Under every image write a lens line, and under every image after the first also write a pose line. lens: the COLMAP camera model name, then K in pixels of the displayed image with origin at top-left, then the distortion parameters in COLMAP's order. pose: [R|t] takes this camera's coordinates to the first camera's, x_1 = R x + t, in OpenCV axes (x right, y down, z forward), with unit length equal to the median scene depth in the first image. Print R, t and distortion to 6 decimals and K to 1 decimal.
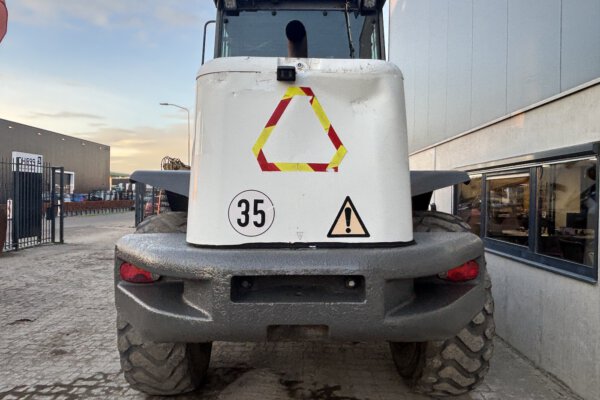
lens RADIAL K [[438.7, 0, 300.0], [0, 438.7, 200.0], [0, 0, 1]] dist [0.047259, -0.070659]
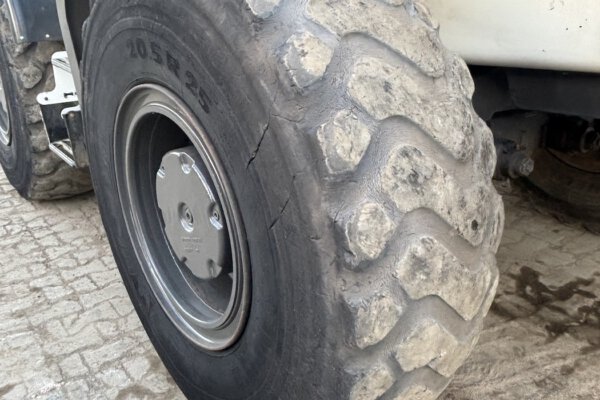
lens RADIAL K [[589.0, 0, 312.7], [0, 589.0, 189.7], [0, 0, 1]] dist [0.009310, 0.003034]
pose [[0.799408, -0.240866, 0.550391, -0.616719], [0.030101, 0.931022, 0.363719, 0.066075], [-0.600034, -0.274192, 0.751517, 0.771674]]
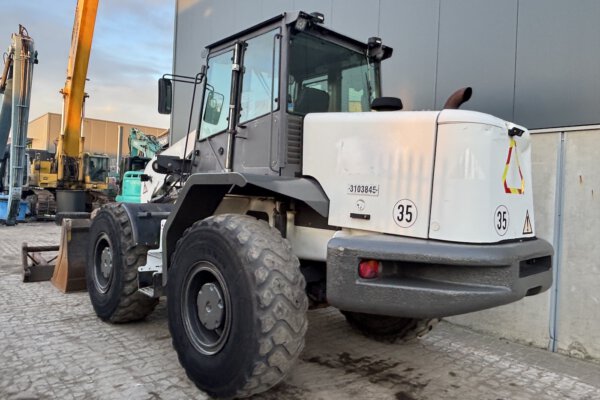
lens RADIAL K [[432.7, 0, 302.7], [0, 432.7, 196.8], [0, 0, 1]] dist [0.047844, -0.066982]
pose [[0.741700, 0.021083, 0.670400, -1.017635], [-0.028509, 0.999594, 0.000106, -0.019940], [-0.670125, -0.019191, 0.742000, 0.213528]]
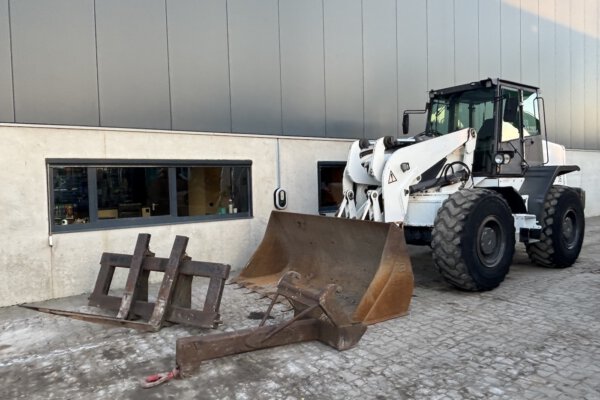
lens RADIAL K [[432.7, 0, 302.7], [0, 432.7, 196.8], [0, 0, 1]] dist [0.047844, -0.066982]
pose [[-0.584511, -0.024738, 0.811009, -1.556939], [0.025356, 0.998490, 0.048731, -0.059217], [-0.810990, 0.049048, -0.583001, 3.913431]]
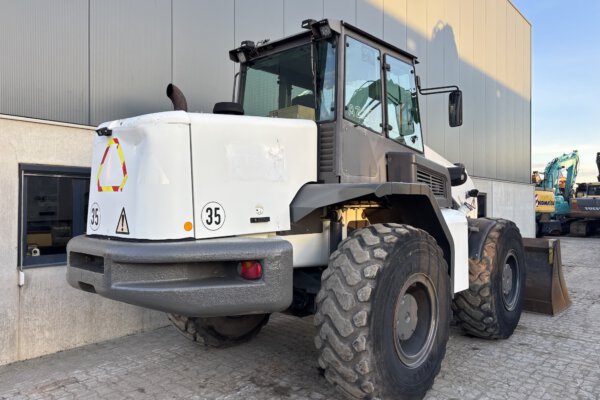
lens RADIAL K [[447.6, 0, 297.0], [0, 447.6, 202.5], [0, 0, 1]] dist [0.052523, -0.058437]
pose [[-0.758255, -0.011108, 0.651864, -0.908613], [-0.004934, 0.999924, 0.011300, -0.059295], [-0.651940, 0.005352, -0.758252, 4.223942]]
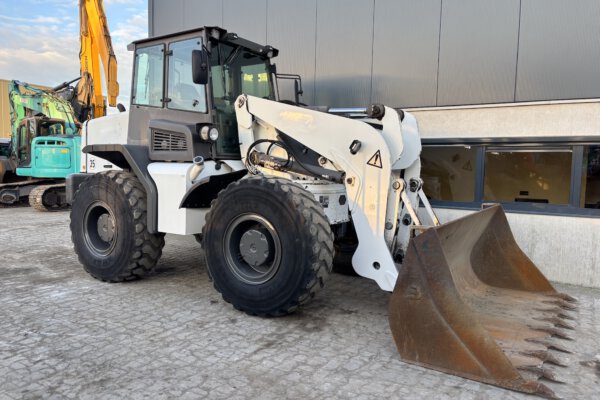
lens RADIAL K [[447.6, 0, 297.0], [0, 447.6, 202.5], [0, 0, 1]] dist [0.052523, -0.058437]
pose [[0.517242, -0.069165, 0.853040, -1.572232], [-0.004630, 0.996488, 0.083603, -0.015576], [-0.855827, -0.047192, 0.515105, 1.421546]]
